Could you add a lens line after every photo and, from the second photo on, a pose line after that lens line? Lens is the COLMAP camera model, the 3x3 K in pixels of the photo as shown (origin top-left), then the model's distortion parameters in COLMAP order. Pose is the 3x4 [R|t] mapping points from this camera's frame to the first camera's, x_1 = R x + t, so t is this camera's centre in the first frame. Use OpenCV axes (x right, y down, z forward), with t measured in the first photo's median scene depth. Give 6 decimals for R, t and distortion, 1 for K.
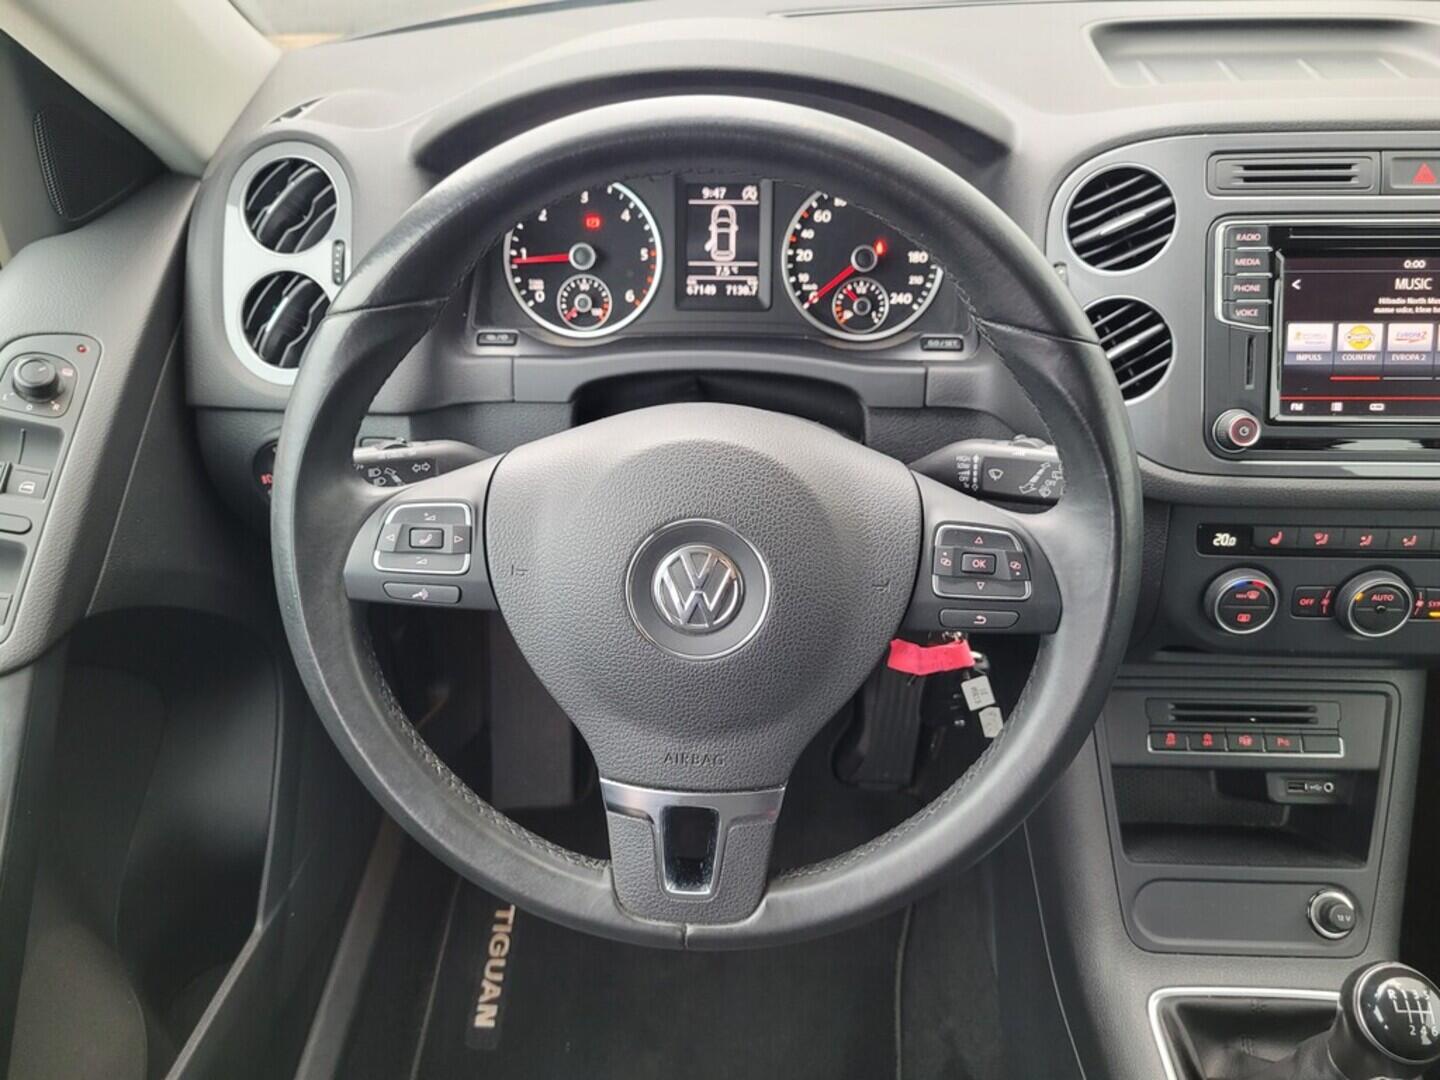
lens RADIAL K [[1097.3, 0, 712.9], [0, 1097.3, 519.6], [0, 0, 1]] dist [0.024280, -0.024905]
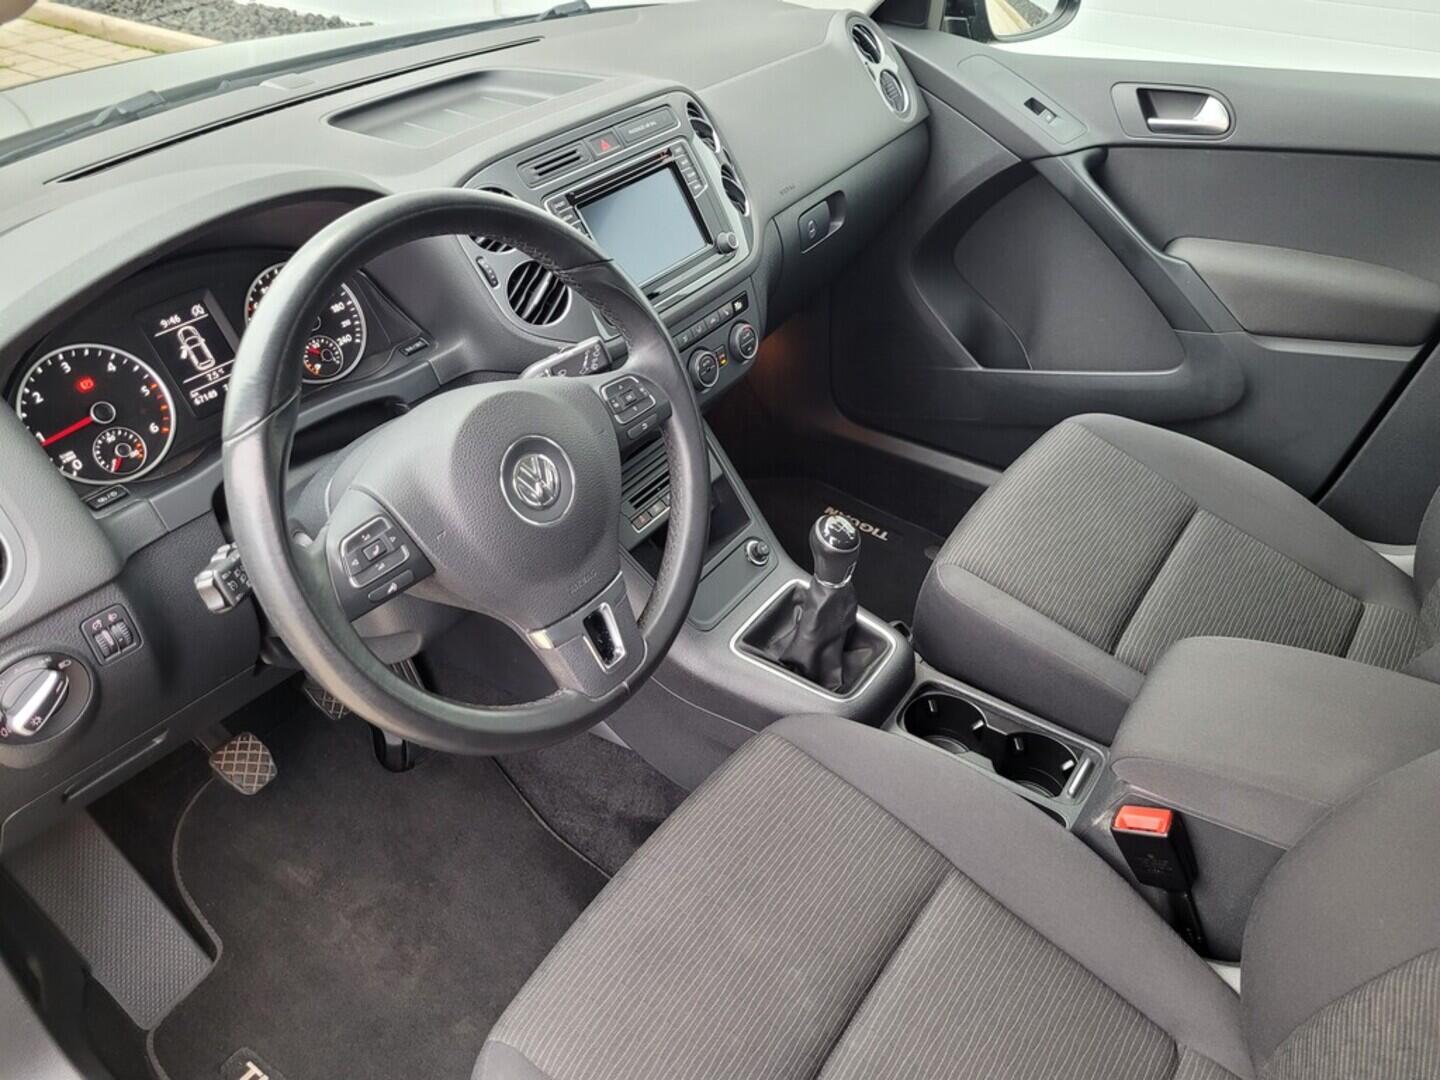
lens RADIAL K [[1097.3, 0, 730.3], [0, 1097.3, 518.2], [0, 0, 1]] dist [0.024280, -0.024905]
pose [[0.524635, -0.486085, 0.698913, -0.633111], [0.526274, 0.830489, 0.182550, -0.021655], [-0.669174, 0.272048, 0.691517, -0.168633]]
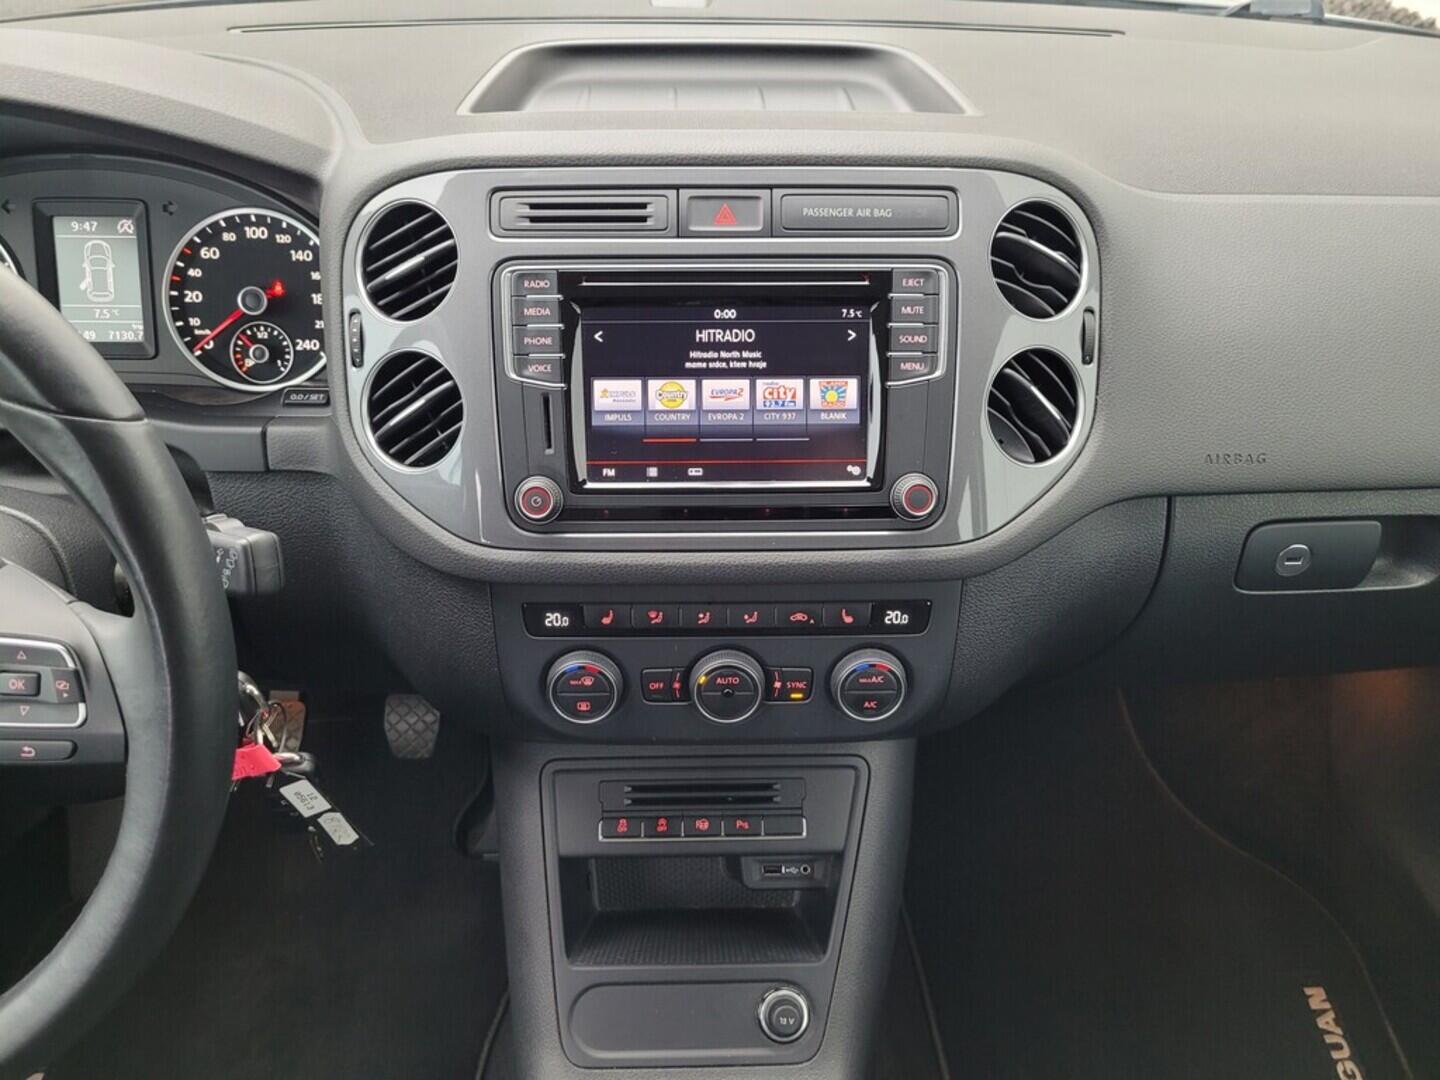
lens RADIAL K [[1097.3, 0, 735.2], [0, 1097.3, 520.8], [0, 0, 1]] dist [0.024280, -0.024905]
pose [[0.996617, -0.016686, 0.080472, 0.458620], [0.018138, 0.999685, -0.017344, -0.037371], [-0.080157, 0.018745, 0.996606, 0.084649]]
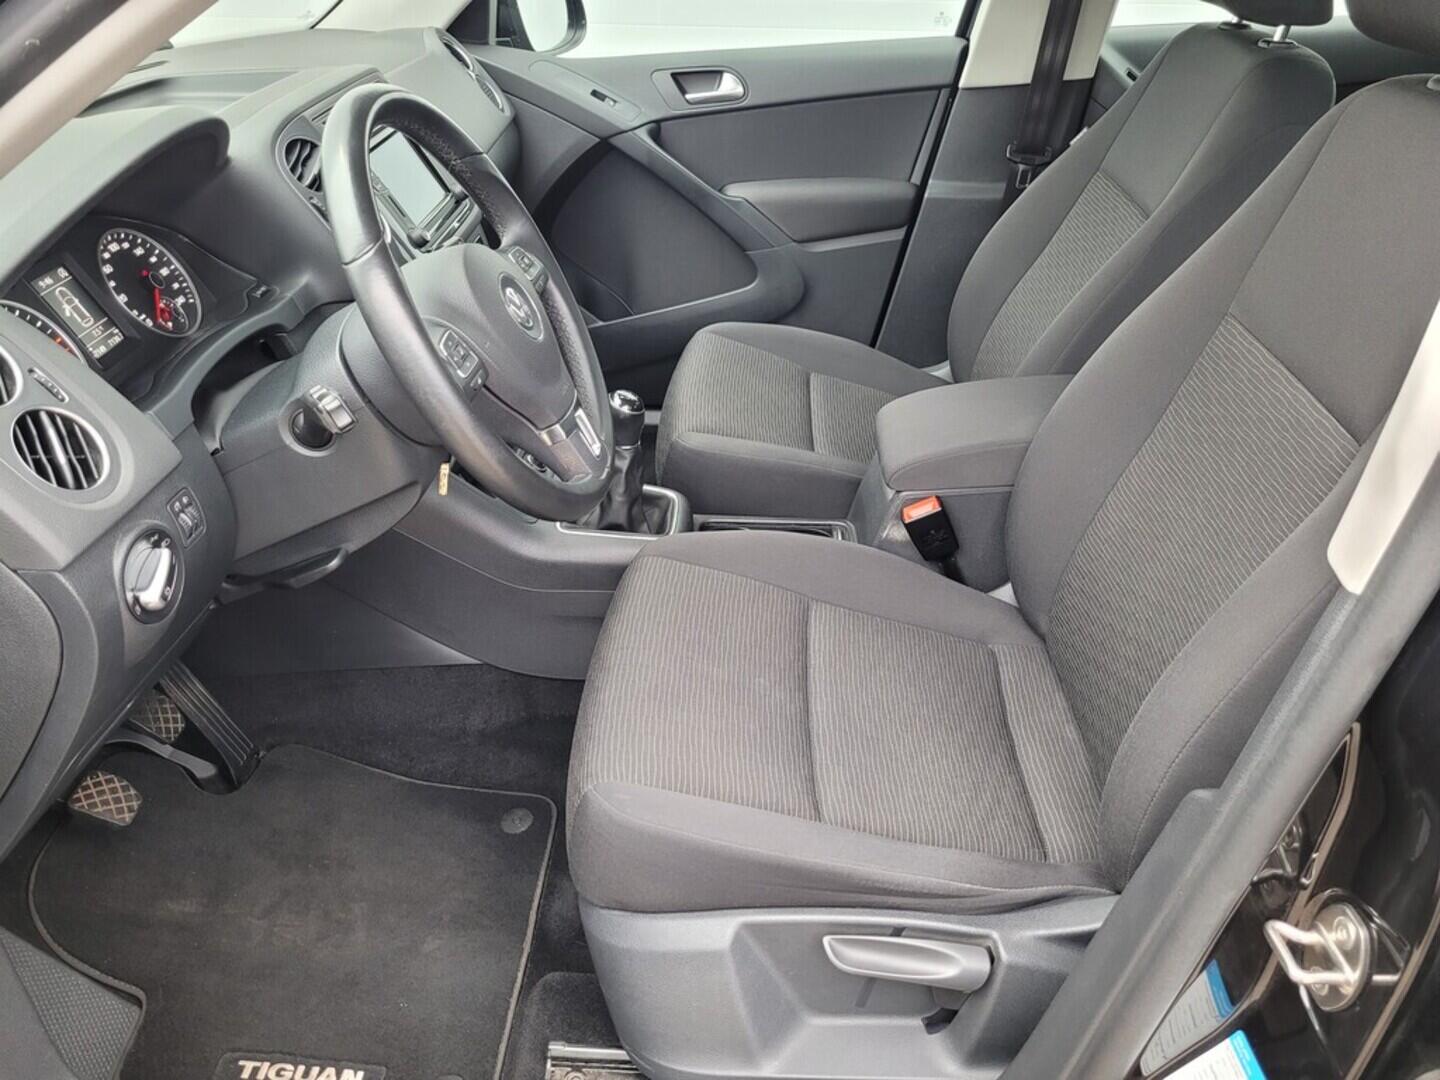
lens RADIAL K [[1097.3, 0, 729.1], [0, 1097.3, 529.2], [0, 0, 1]] dist [0.024280, -0.024905]
pose [[-0.018658, -0.500709, 0.865414, -1.222740], [0.613585, 0.677669, 0.405313, -0.149872], [-0.789408, 0.538567, 0.294584, 0.210935]]
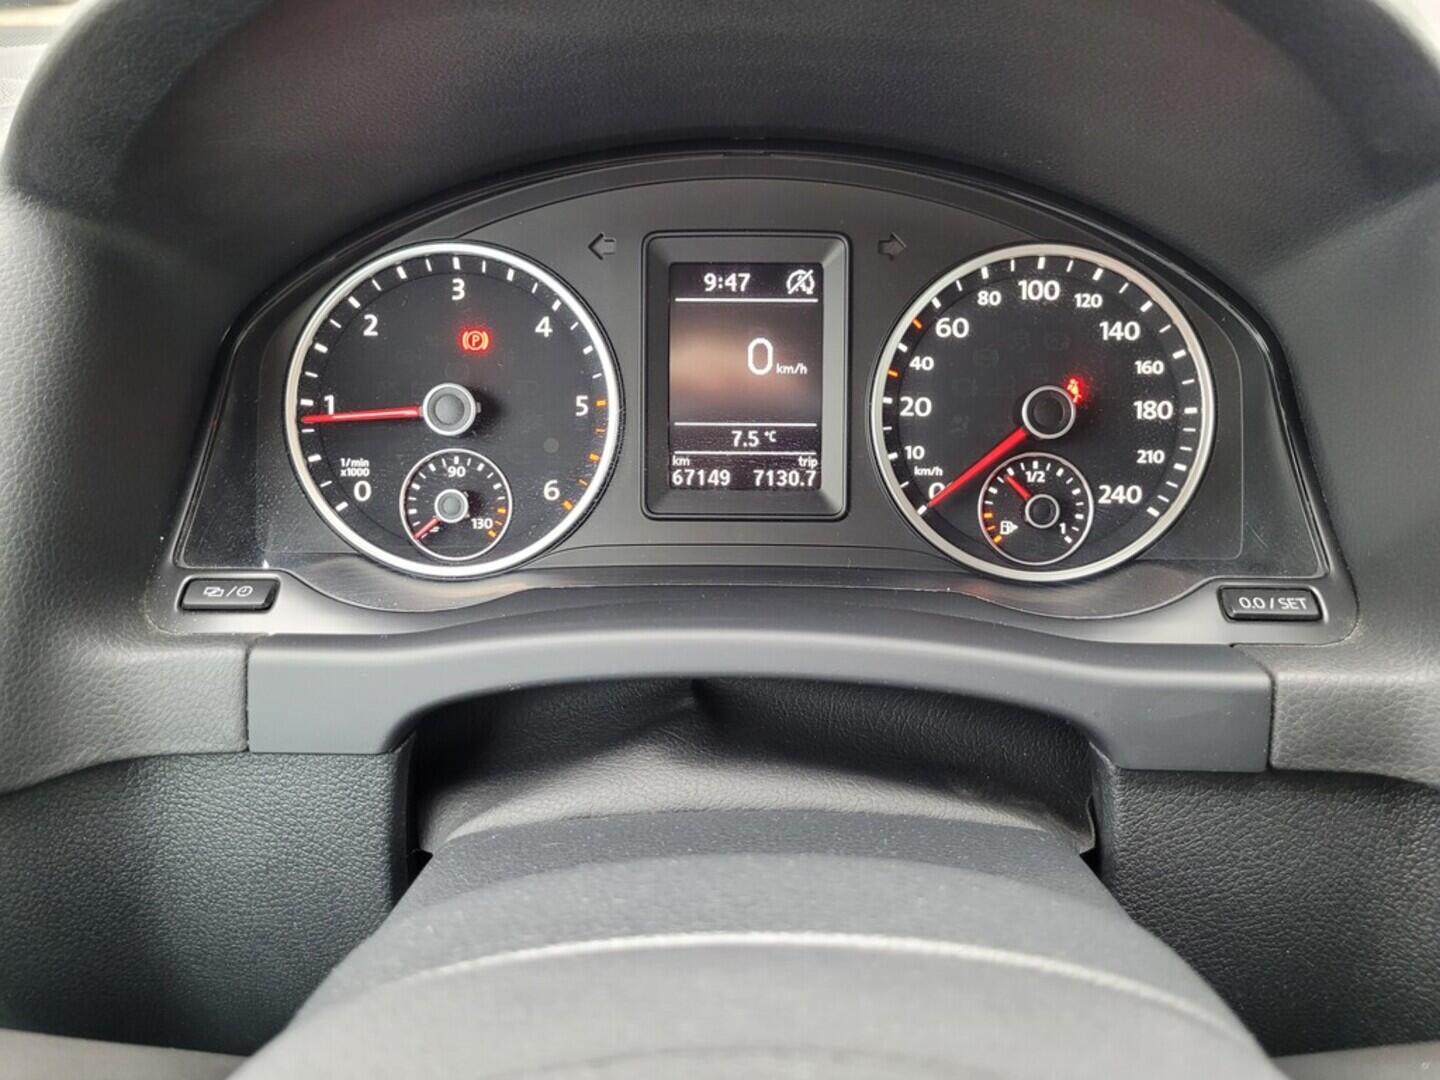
lens RADIAL K [[1097.3, 0, 722.2], [0, 1097.3, 526.4], [0, 0, 1]] dist [0.024280, -0.024905]
pose [[0.999574, -0.004261, 0.028863, -0.015961], [0.008332, 0.989771, -0.142421, -0.125067], [-0.027961, 0.142600, 0.989385, 0.552684]]
